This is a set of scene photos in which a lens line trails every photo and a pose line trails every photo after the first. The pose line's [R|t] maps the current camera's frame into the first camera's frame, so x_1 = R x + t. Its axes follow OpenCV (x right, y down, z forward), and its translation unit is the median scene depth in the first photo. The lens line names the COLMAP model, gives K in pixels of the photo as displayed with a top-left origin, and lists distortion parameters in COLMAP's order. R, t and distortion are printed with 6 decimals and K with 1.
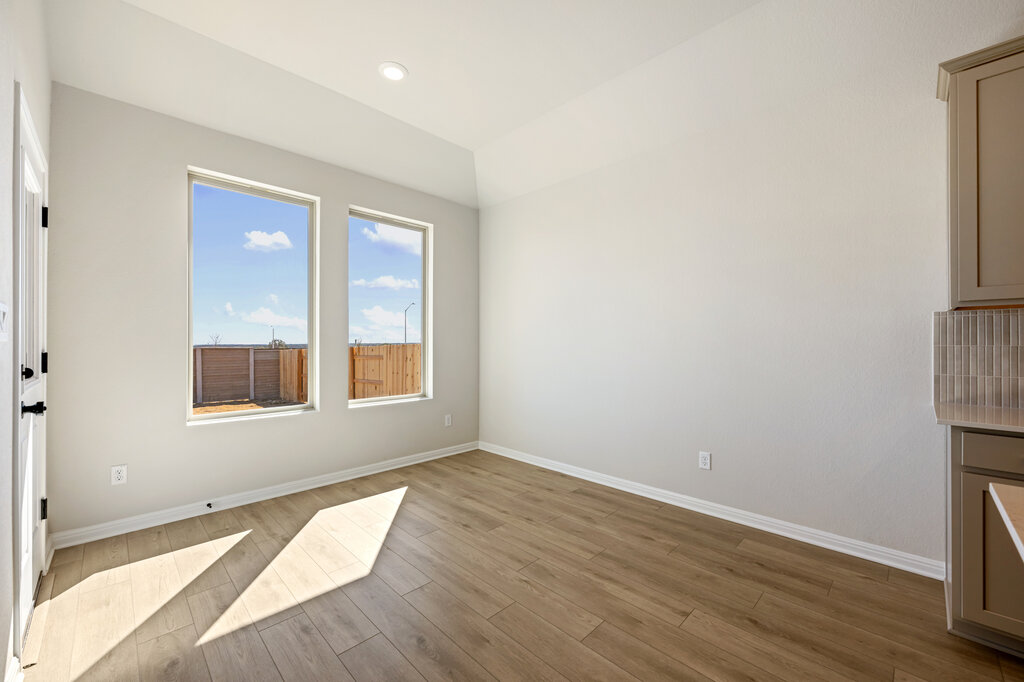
lens RADIAL K [[404.9, 0, 510.7], [0, 404.9, 342.3], [0, 0, 1]] dist [0.000540, 0.000201]
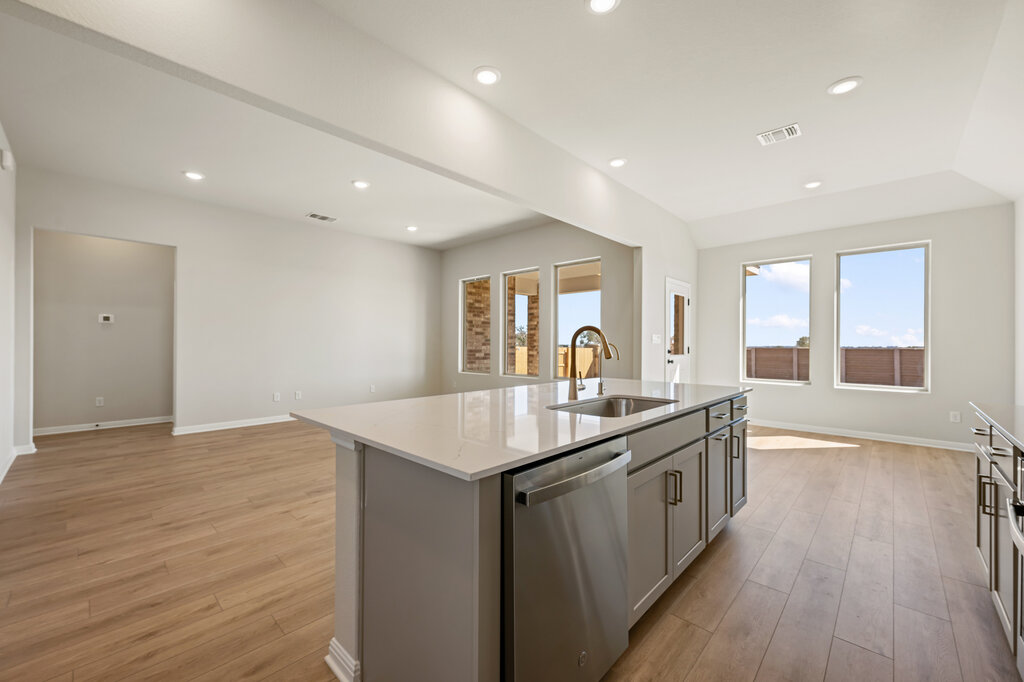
lens RADIAL K [[404.9, 0, 510.7], [0, 404.9, 342.3], [0, 0, 1]] dist [0.000540, 0.000201]
pose [[0.031949, -0.001825, -0.999488, 1.044846], [-0.000527, 0.999998, -0.001843, -0.001691], [0.999489, 0.000586, 0.031948, -0.241863]]
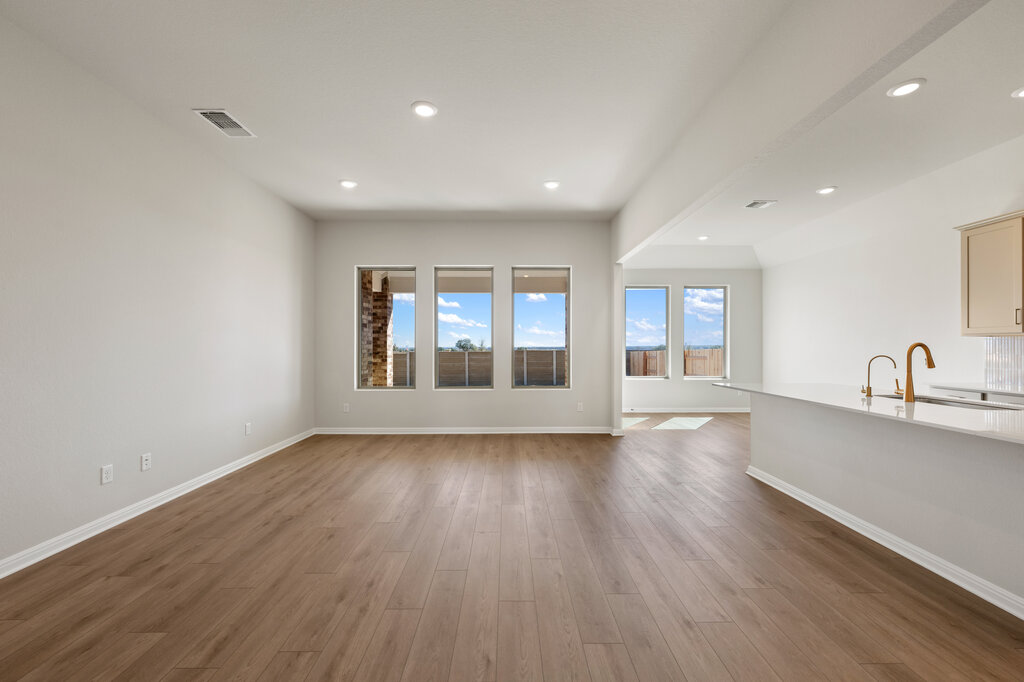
lens RADIAL K [[406.4, 0, 511.8], [0, 406.4, 344.1], [0, 0, 1]] dist [-0.000598, -0.000067]
pose [[0.718195, -0.002402, -0.695838, 0.439963], [0.002137, 0.999997, -0.001247, -0.024520], [0.695839, -0.000591, 0.718198, -1.174885]]
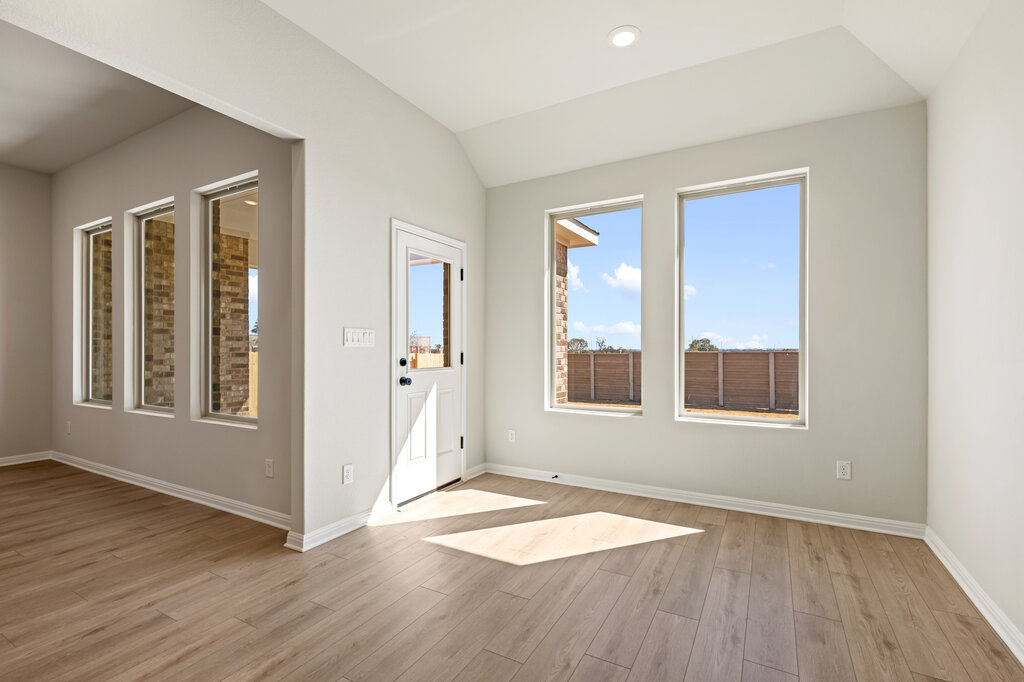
lens RADIAL K [[464.8, 0, 511.2], [0, 464.8, 348.2], [0, 0, 1]] dist [-0.000713, 0.000032]
pose [[0.274178, 0.000832, -0.961679, 0.469722], [0.005184, 0.999984, 0.002343, 0.001421], [0.961665, -0.005627, 0.274169, 0.375747]]
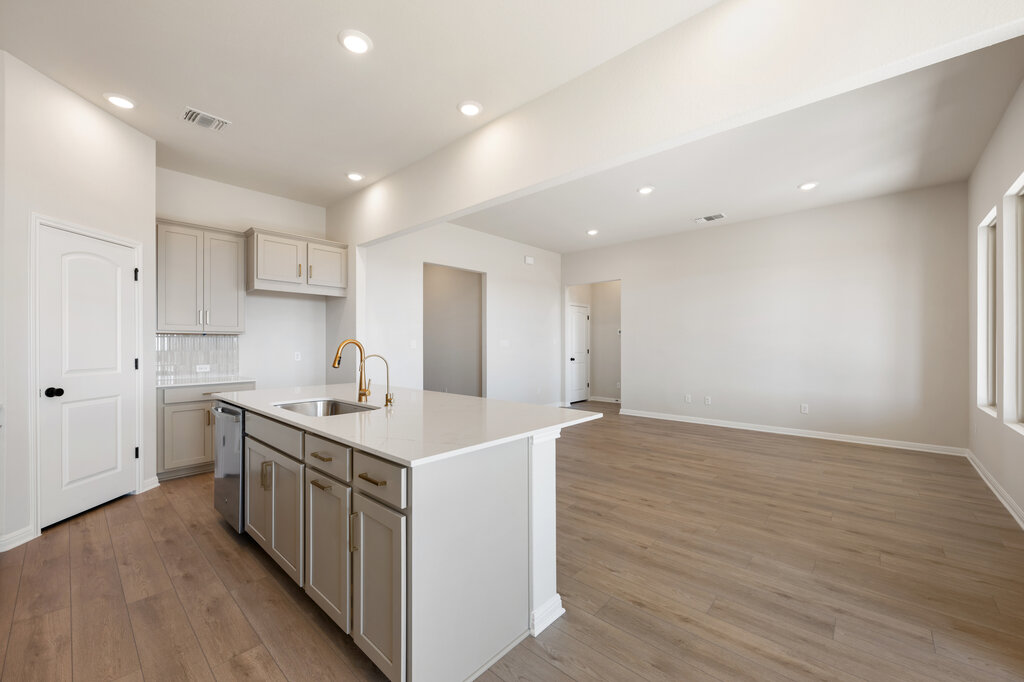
lens RADIAL K [[406.4, 0, 511.8], [0, 406.4, 344.1], [0, 0, 1]] dist [-0.000598, -0.000067]
pose [[-0.998613, 0.001579, -0.052634, 0.220573], [0.001697, 0.999996, -0.002196, -0.016275], [0.052630, -0.002282, -0.998611, 0.596618]]
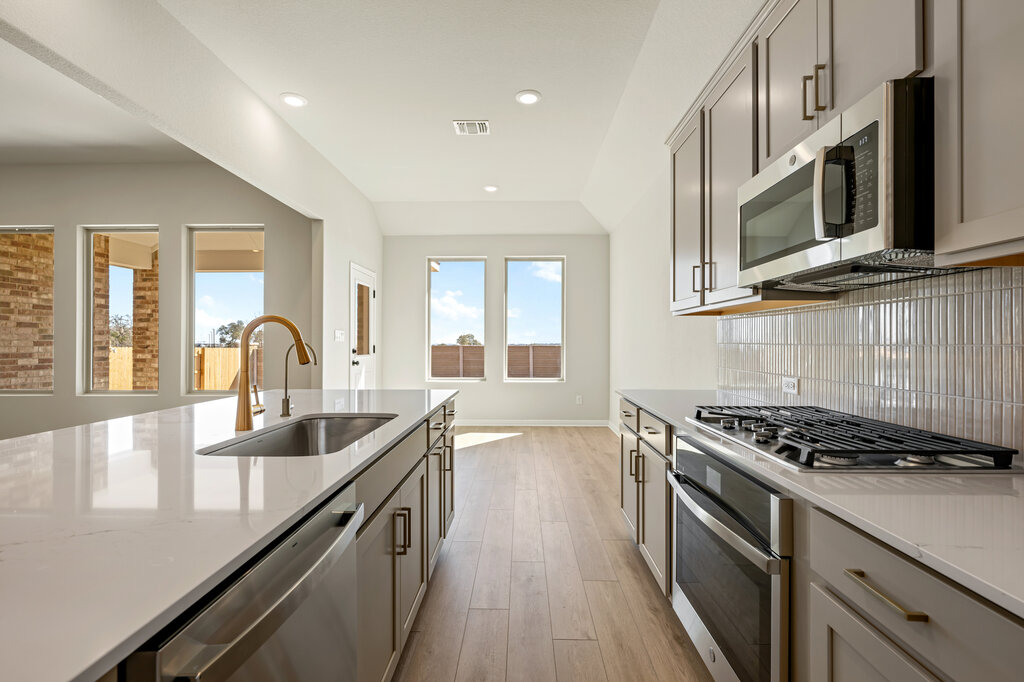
lens RADIAL K [[460.8, 0, 512.0], [0, 460.8, 341.0], [0, 0, 1]] dist [-0.000611, 0.000377]
pose [[0.693908, -0.000741, -0.720063, 0.934871], [0.001040, 0.999999, -0.000027, -0.001621], [0.720063, -0.000730, 0.693908, -0.249807]]
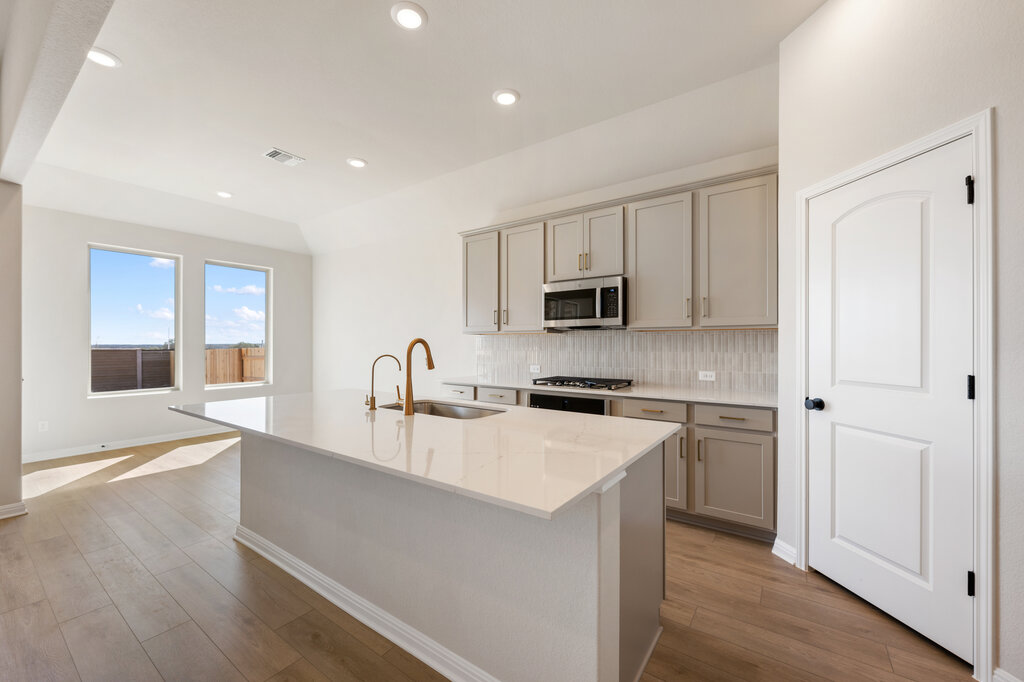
lens RADIAL K [[406.4, 0, 511.8], [0, 406.4, 344.1], [0, 0, 1]] dist [-0.000598, -0.000067]
pose [[0.985667, 0.000293, 0.168702, 0.491929], [-0.001116, 0.999988, 0.004788, -0.021072], [-0.168699, -0.004907, 0.985655, -0.727534]]
